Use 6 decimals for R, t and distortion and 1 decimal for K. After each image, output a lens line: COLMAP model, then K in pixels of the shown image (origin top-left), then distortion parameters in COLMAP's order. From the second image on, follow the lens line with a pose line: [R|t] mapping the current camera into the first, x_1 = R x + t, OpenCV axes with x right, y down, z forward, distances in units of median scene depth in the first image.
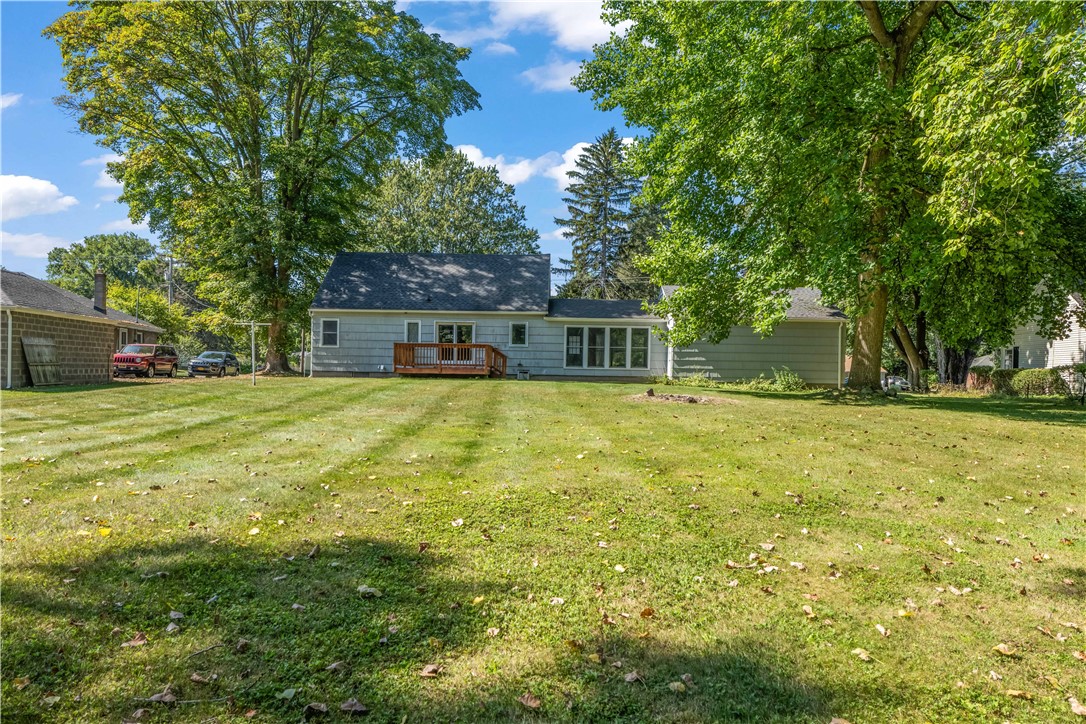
lens RADIAL K [[1498.2, 0, 507.3], [0, 1498.2, 388.9], [0, 0, 1]] dist [0.065317, 0.000000]
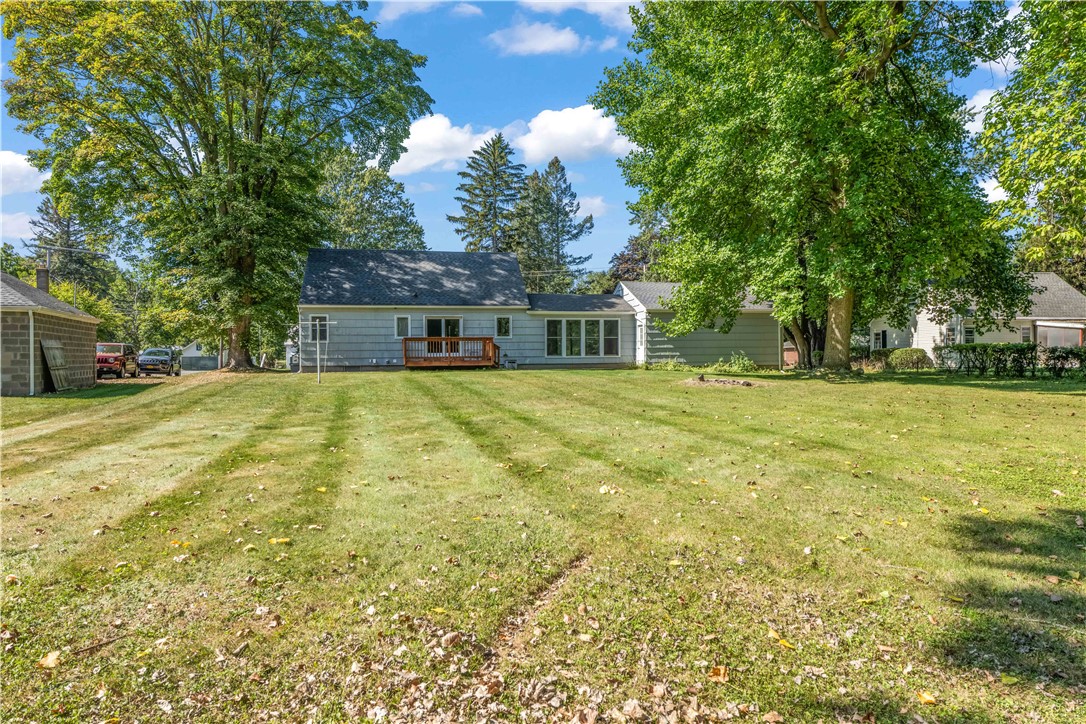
lens RADIAL K [[1498.2, 0, 540.5], [0, 1498.2, 364.8], [0, 0, 1]] dist [0.065317, 0.000000]
pose [[0.897913, -0.028559, 0.439245, -0.437506], [0.027991, 0.999578, 0.007771, -0.016710], [-0.439282, 0.005317, 0.898334, 0.019459]]
